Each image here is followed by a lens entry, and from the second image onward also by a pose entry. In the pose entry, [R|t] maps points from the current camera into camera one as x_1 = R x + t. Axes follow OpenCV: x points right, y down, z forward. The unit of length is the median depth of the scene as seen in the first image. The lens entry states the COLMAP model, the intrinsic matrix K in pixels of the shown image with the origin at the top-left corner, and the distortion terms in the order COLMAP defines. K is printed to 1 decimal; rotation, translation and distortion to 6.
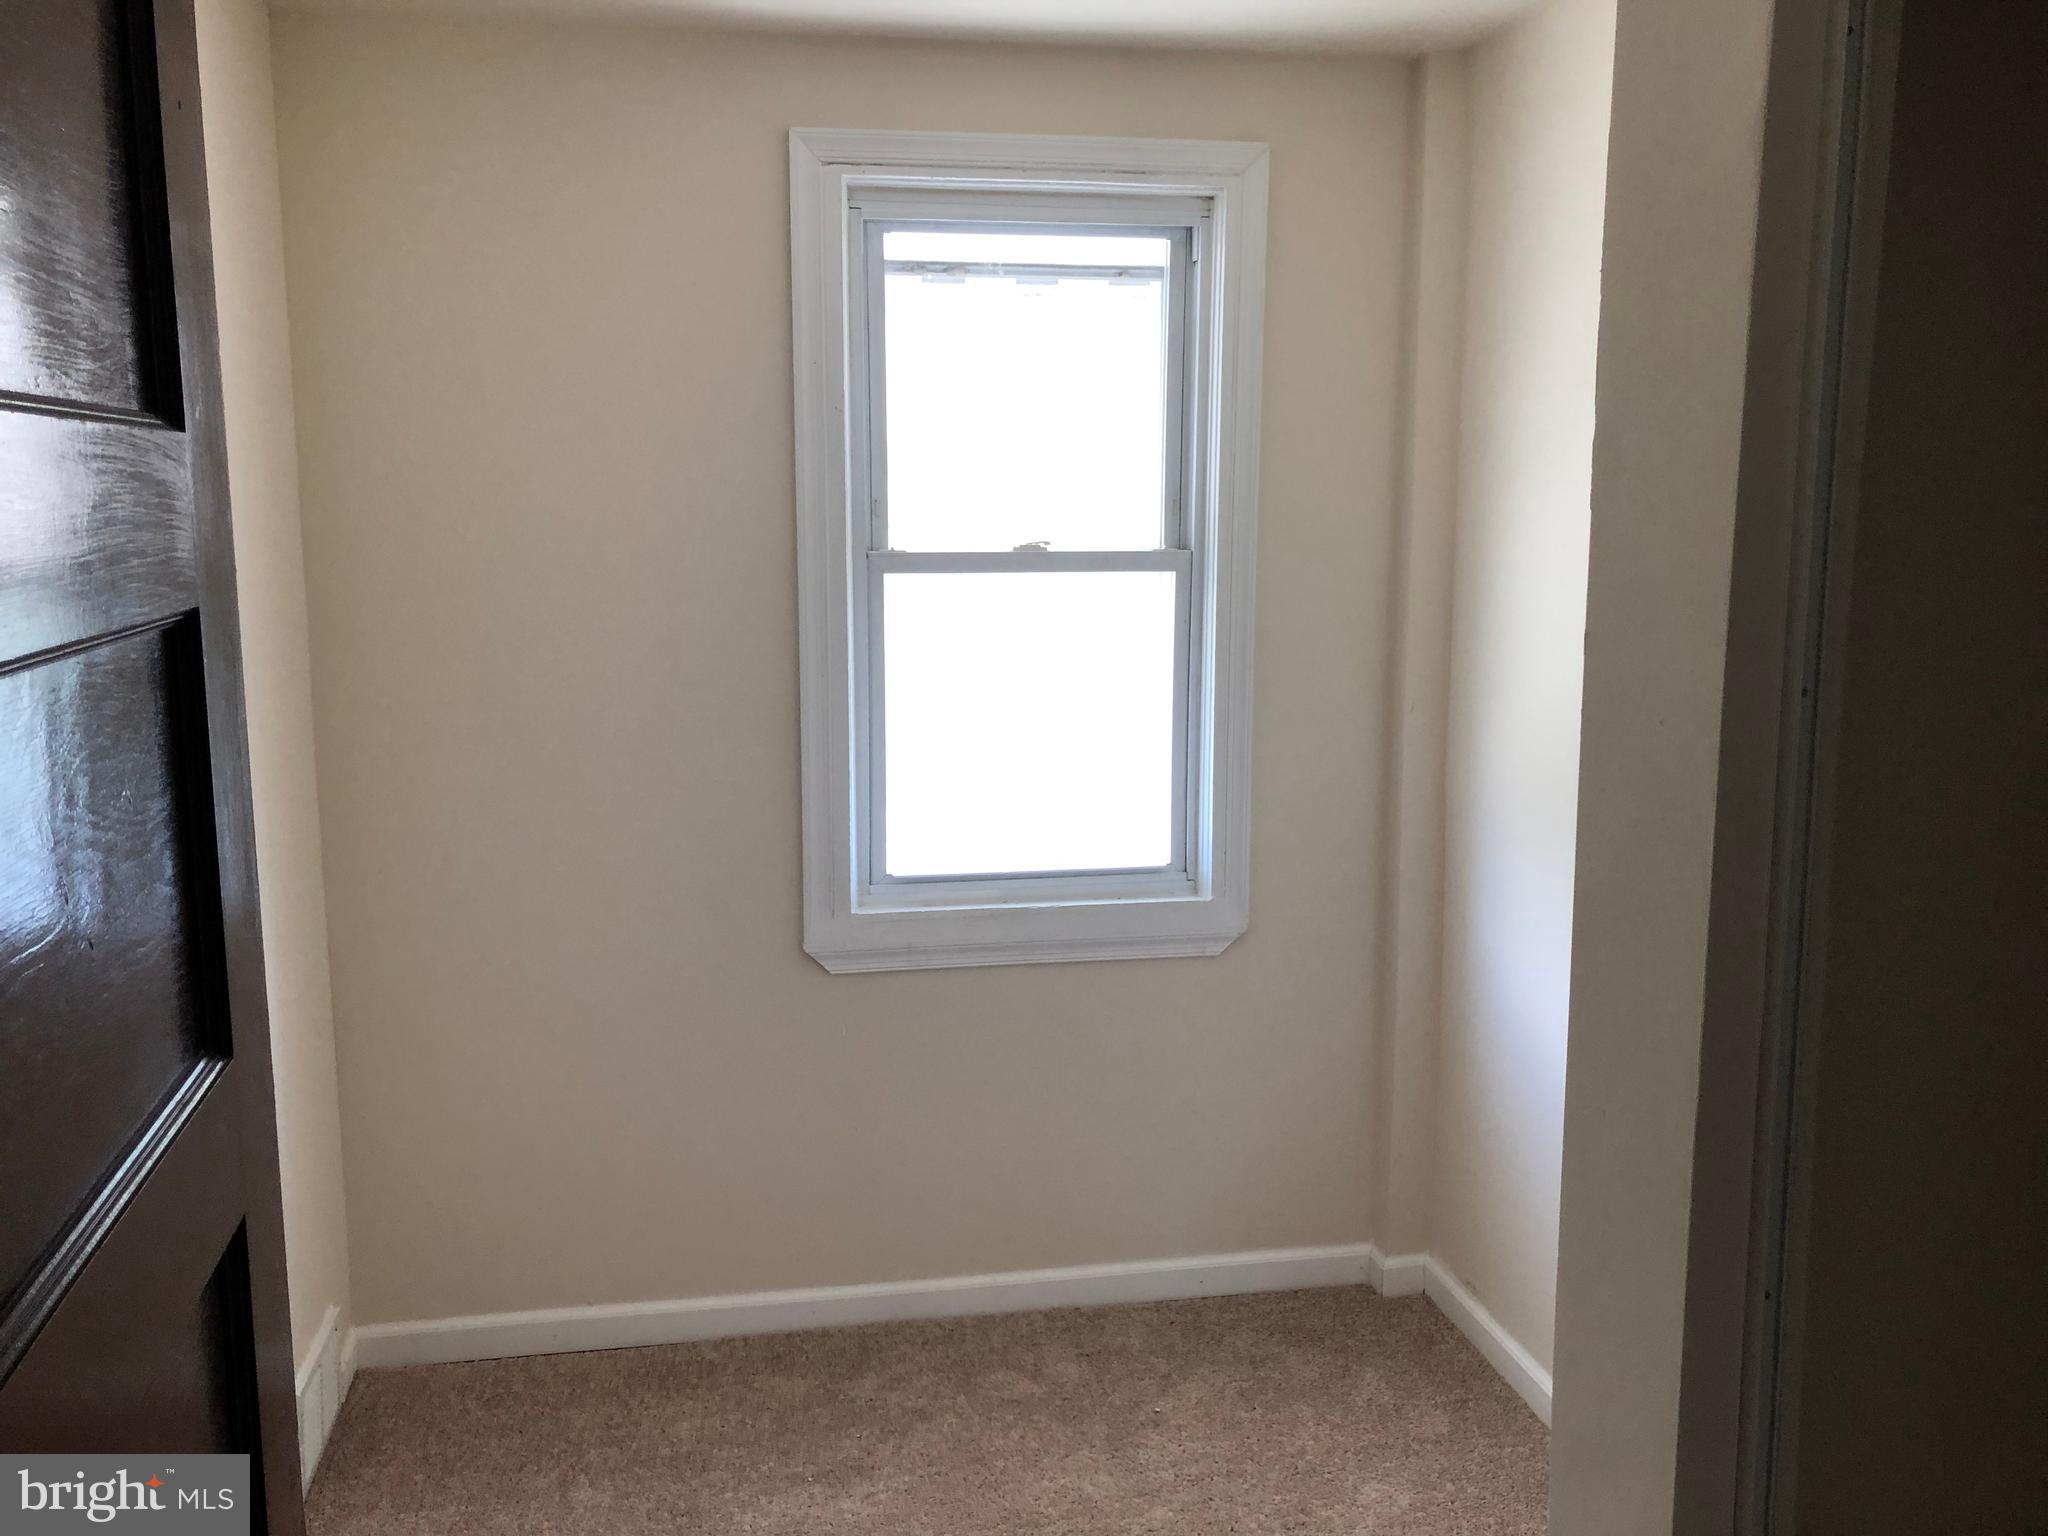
lens RADIAL K [[1711.1, 0, 1024.0], [0, 1711.1, 768.0], [0, 0, 1]] dist [0.002381, 0.000480]
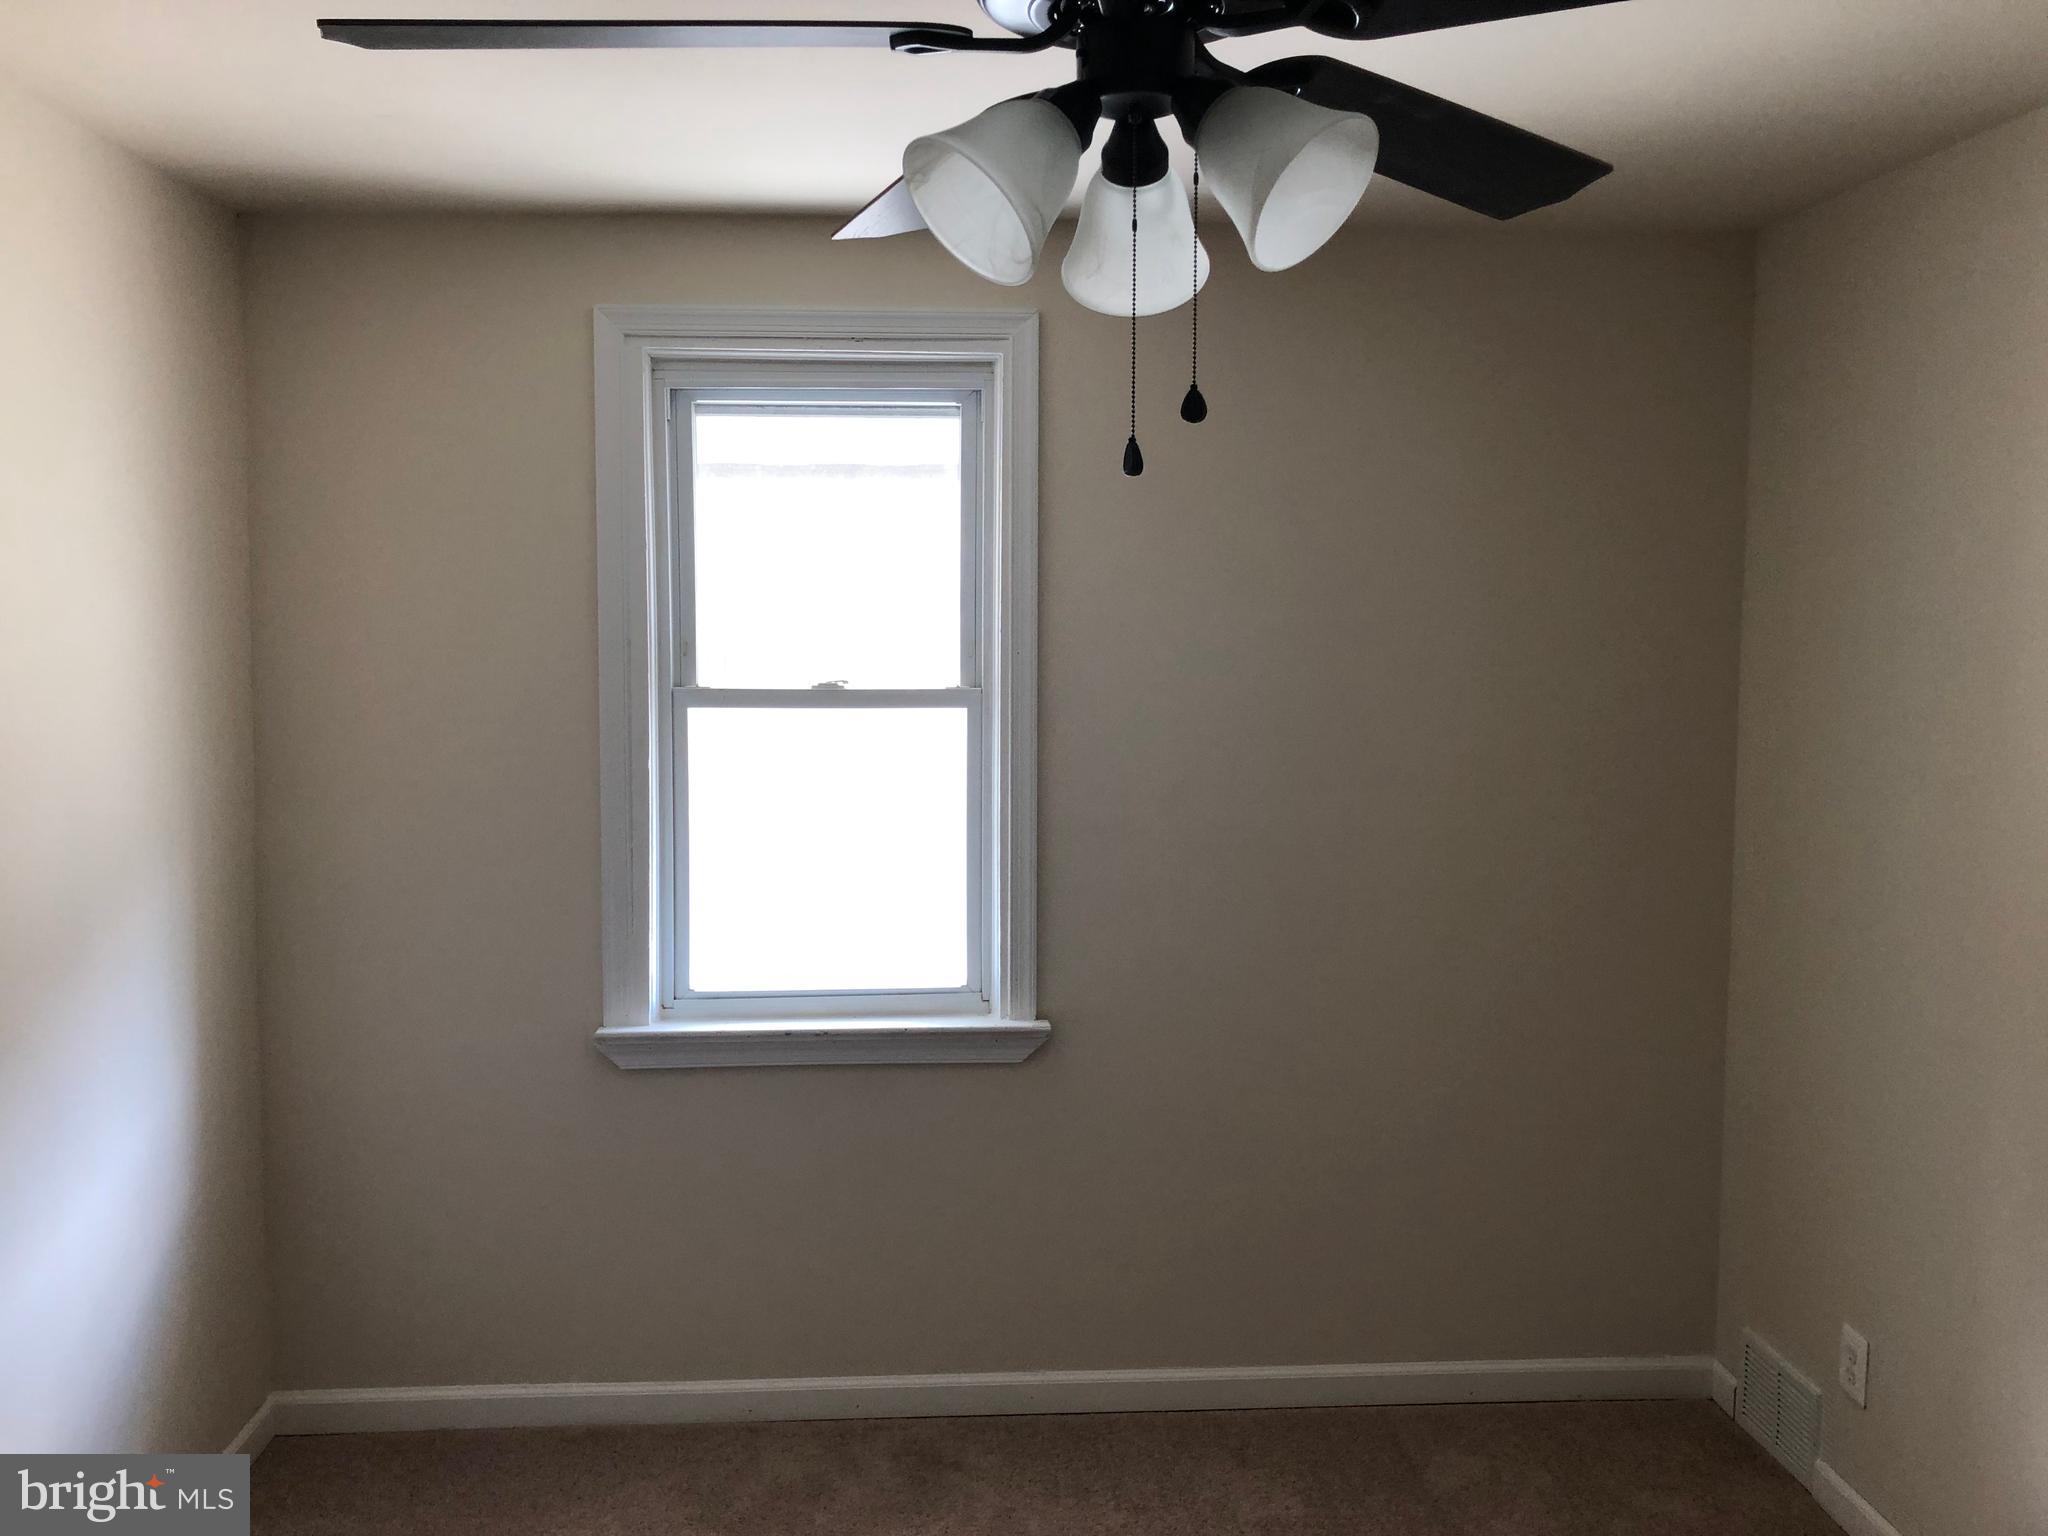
lens RADIAL K [[1576.7, 0, 1024.0], [0, 1576.7, 768.0], [0, 0, 1]] dist [-0.001779, -0.001265]
pose [[0.993986, 0.015246, -0.108444, 0.233777], [-0.023342, 0.997001, -0.073780, -0.007448], [0.106994, 0.075868, 0.991361, 0.040388]]
